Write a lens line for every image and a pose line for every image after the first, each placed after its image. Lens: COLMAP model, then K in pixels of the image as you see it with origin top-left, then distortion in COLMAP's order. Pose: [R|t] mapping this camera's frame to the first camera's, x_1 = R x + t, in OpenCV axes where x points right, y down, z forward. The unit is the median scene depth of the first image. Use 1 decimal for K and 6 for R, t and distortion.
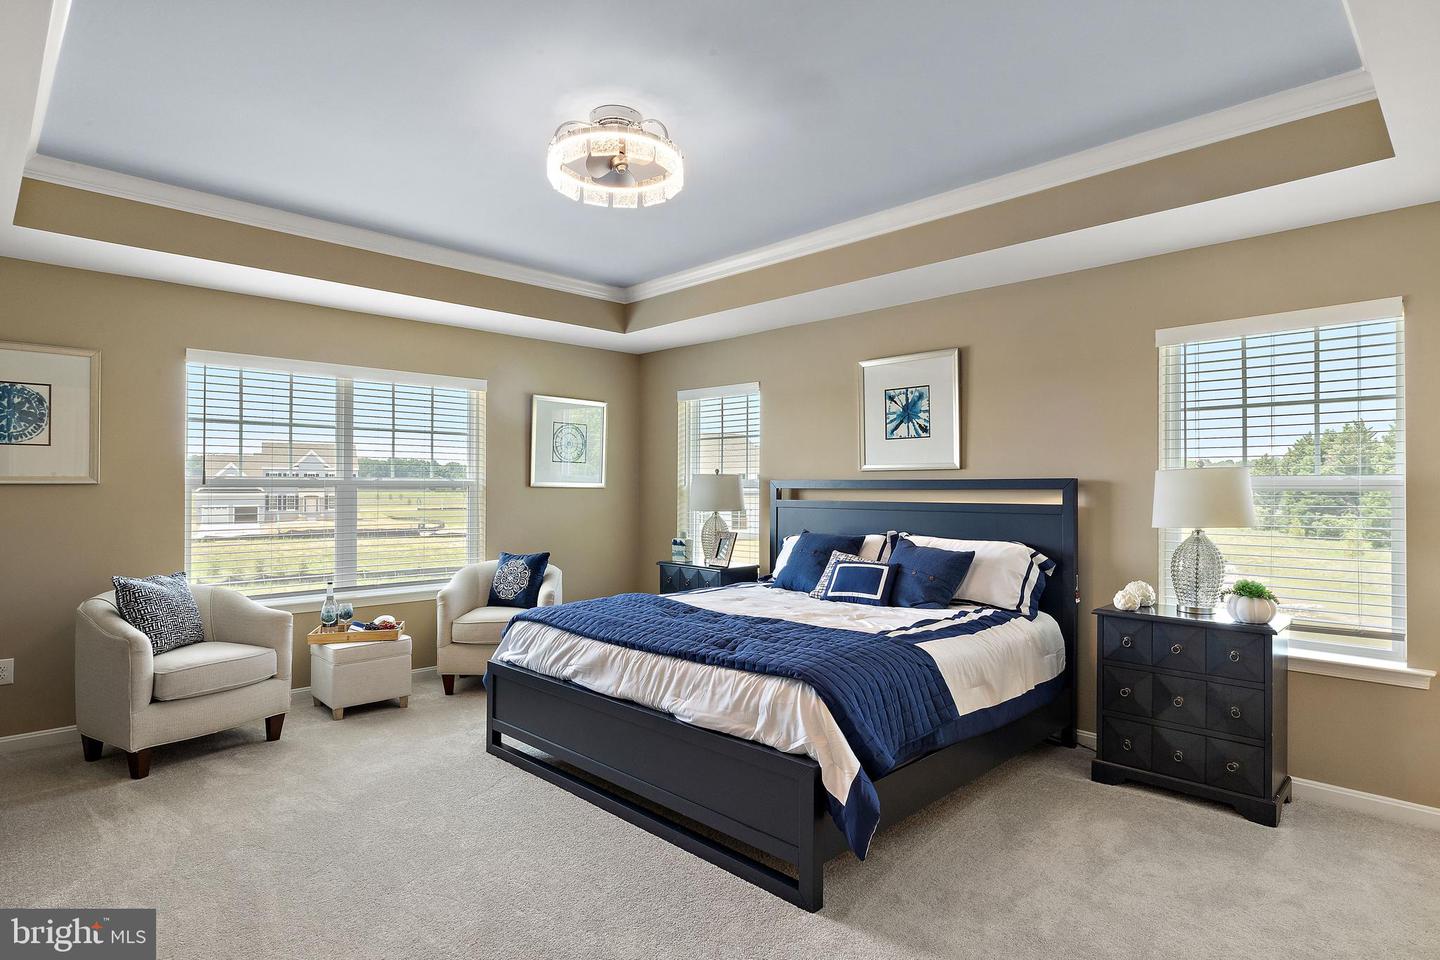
lens RADIAL K [[741.7, 0, 720.0], [0, 741.7, 480.0], [0, 0, 1]] dist [-0.003803, -0.000141]
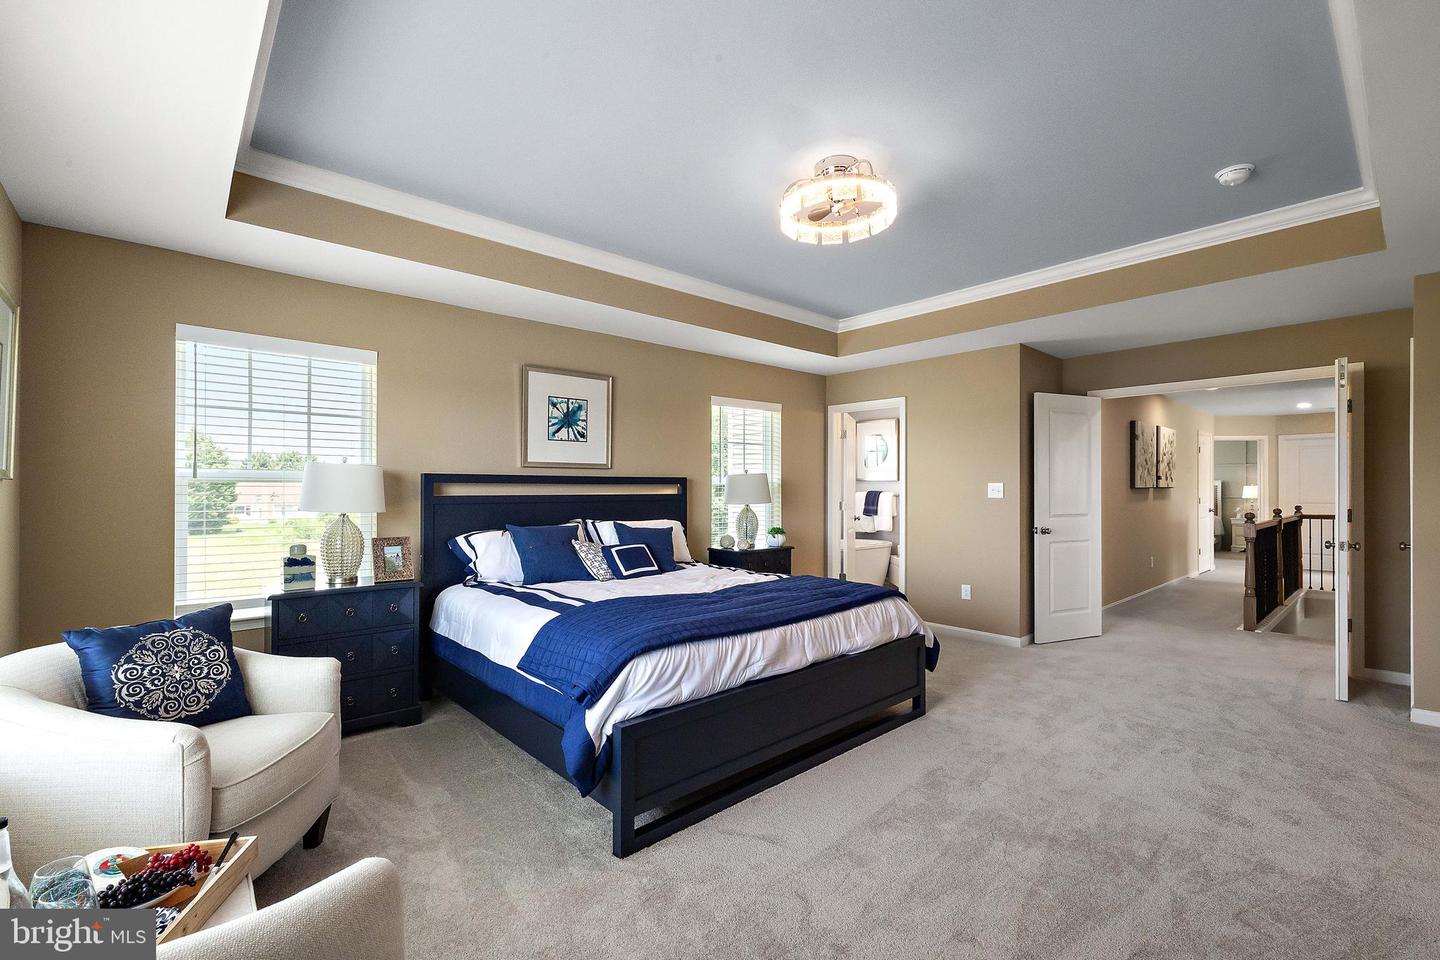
lens RADIAL K [[611.0, 0, 720.0], [0, 611.0, 480.0], [0, 0, 1]] dist [0.008837, -0.000647]
pose [[0.086190, 0.006597, 0.996257, -0.709708], [-0.012311, 0.999909, -0.005556, 0.008405], [-0.996203, -0.011786, 0.086263, 0.685864]]
